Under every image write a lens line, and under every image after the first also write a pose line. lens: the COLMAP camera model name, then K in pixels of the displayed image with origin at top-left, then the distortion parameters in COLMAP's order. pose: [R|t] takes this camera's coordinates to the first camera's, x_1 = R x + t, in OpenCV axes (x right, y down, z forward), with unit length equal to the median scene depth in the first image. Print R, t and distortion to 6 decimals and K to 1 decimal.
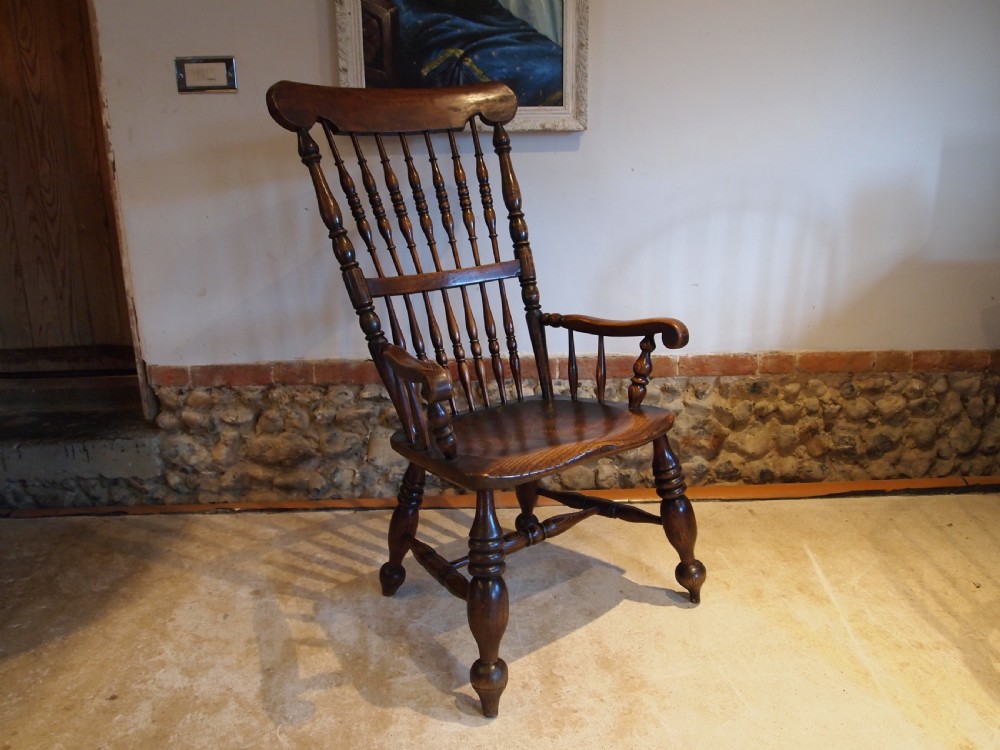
lens RADIAL K [[787.2, 0, 499.5], [0, 787.2, 374.3], [0, 0, 1]] dist [-0.049601, 0.001893]
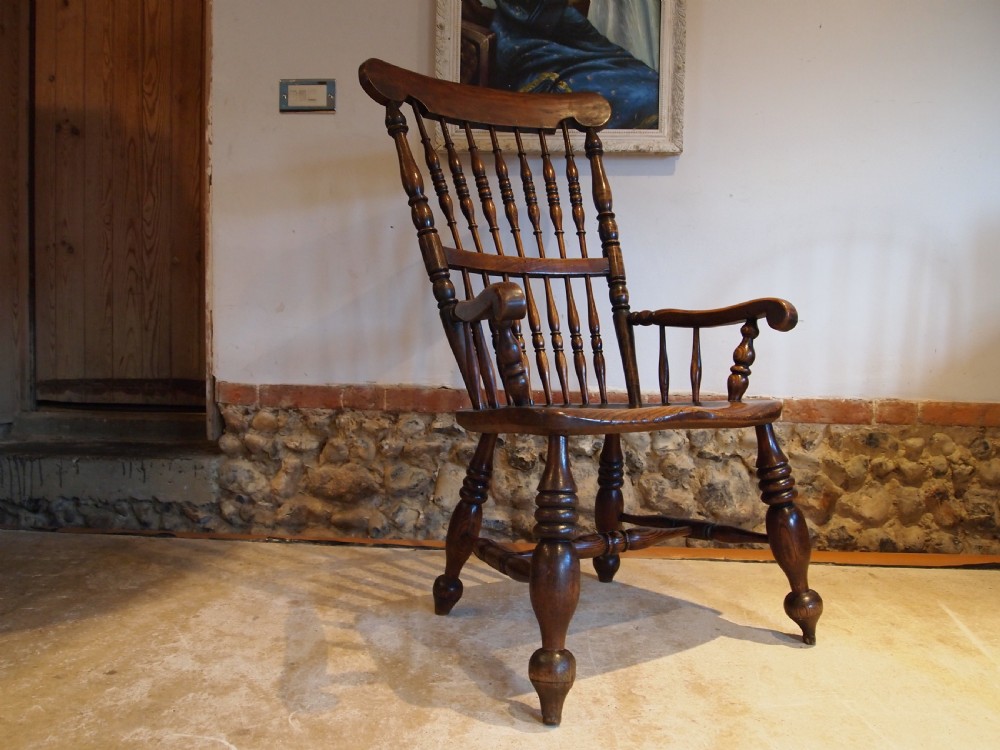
lens RADIAL K [[787.2, 0, 501.4], [0, 787.2, 376.9], [0, 0, 1]] dist [-0.049601, 0.001893]
pose [[0.992782, 0.039488, -0.113244, 0.008746], [-0.062618, 0.975987, -0.208634, 0.163537], [0.102286, 0.214219, 0.971415, 0.091372]]
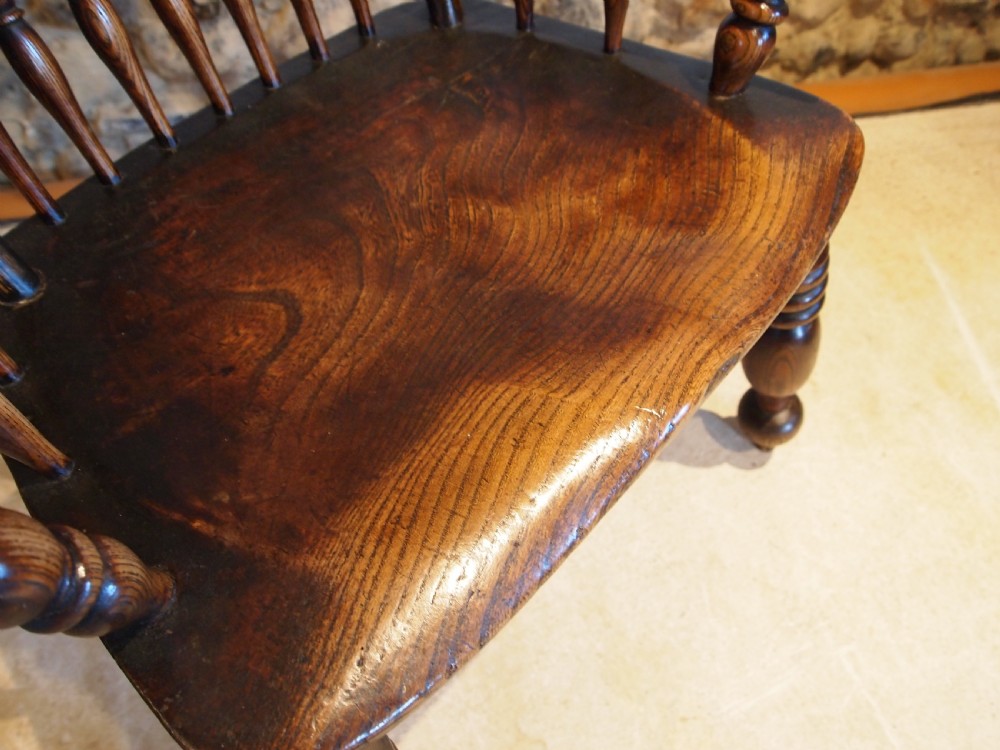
lens RADIAL K [[787.2, 0, 501.8], [0, 787.2, 370.7], [0, 0, 1]] dist [-0.049601, 0.001893]
pose [[0.980441, -0.136149, 0.142123, 0.013221], [0.011701, 0.761166, 0.648452, -0.062453], [-0.196465, -0.634106, 0.747871, 0.534940]]
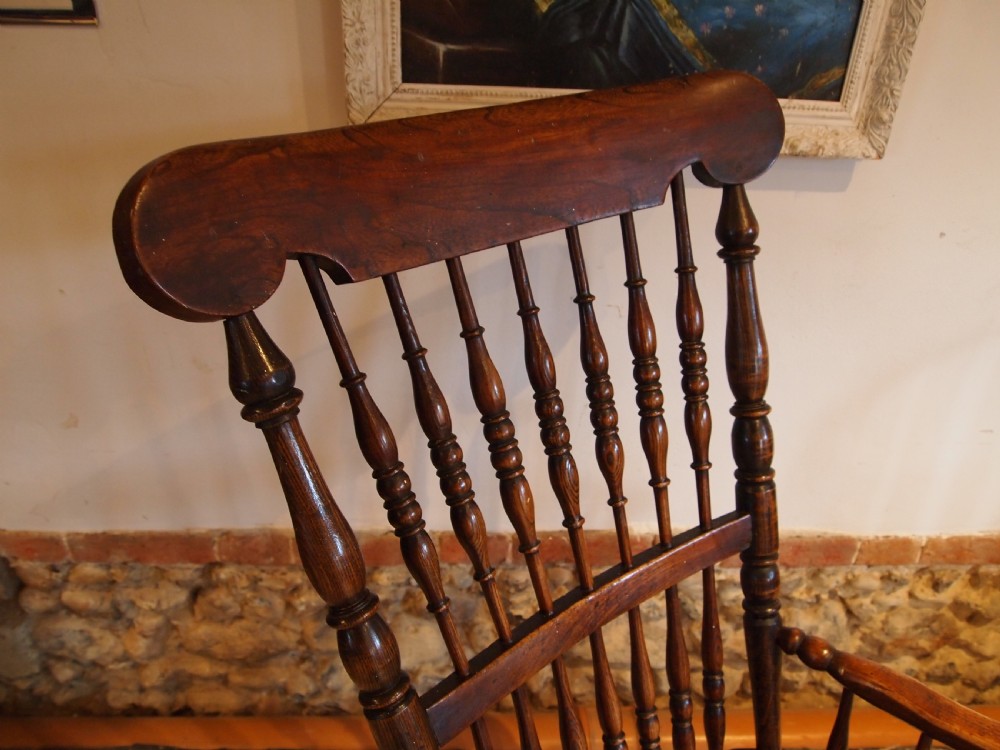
lens RADIAL K [[787.2, 0, 500.9], [0, 787.2, 375.9], [0, 0, 1]] dist [-0.049601, 0.001893]
pose [[0.998334, 0.045291, 0.035749, -0.114208], [-0.053054, 0.964108, 0.260155, -0.276457], [-0.022683, -0.261618, 0.964905, 0.497523]]
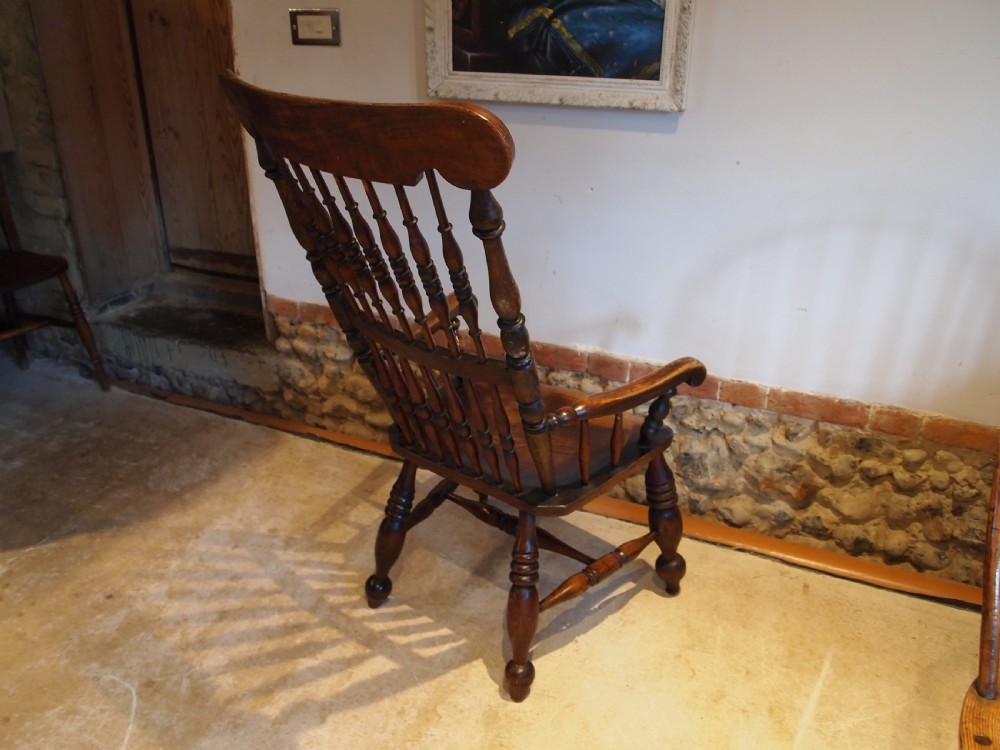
lens RADIAL K [[787.2, 0, 505.0], [0, 787.2, 374.5], [0, 0, 1]] dist [-0.049601, 0.001893]
pose [[0.898848, 0.207389, -0.386084, 0.301340], [-0.143374, 0.971623, 0.188127, -0.158140], [0.414144, -0.113743, 0.903076, 0.126104]]
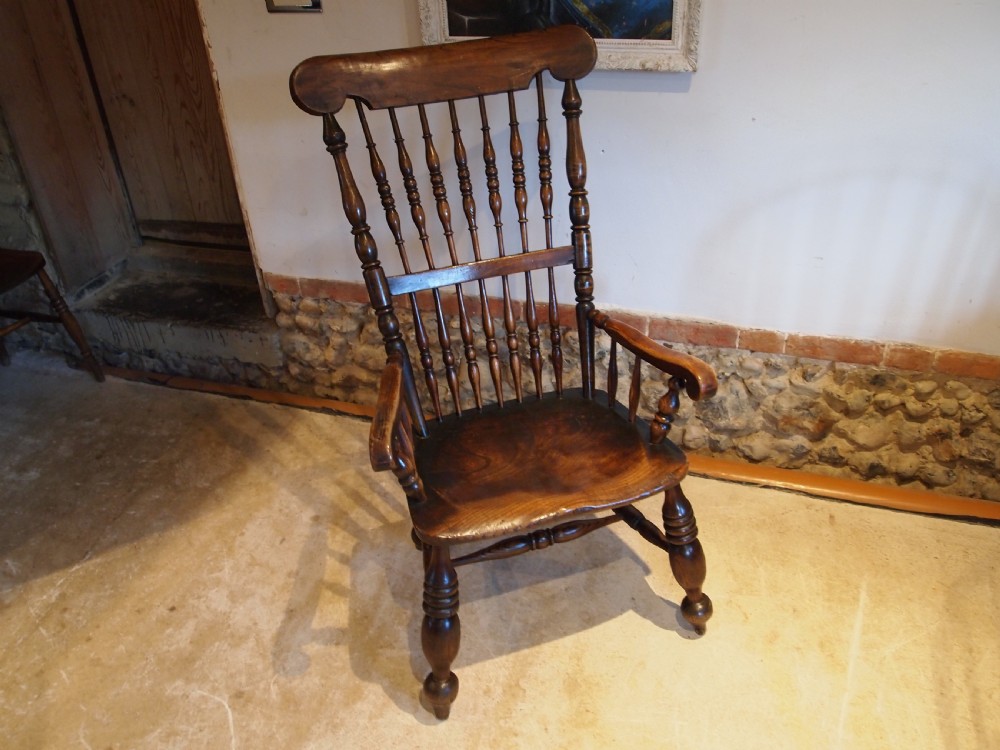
lens RADIAL K [[787.2, 0, 504.7], [0, 787.2, 373.1], [0, 0, 1]] dist [-0.049601, 0.001893]
pose [[0.941082, 0.162390, -0.296639, 0.201983], [-0.065796, 0.948324, 0.310407, -0.236201], [0.331717, -0.272600, 0.903135, 0.100519]]
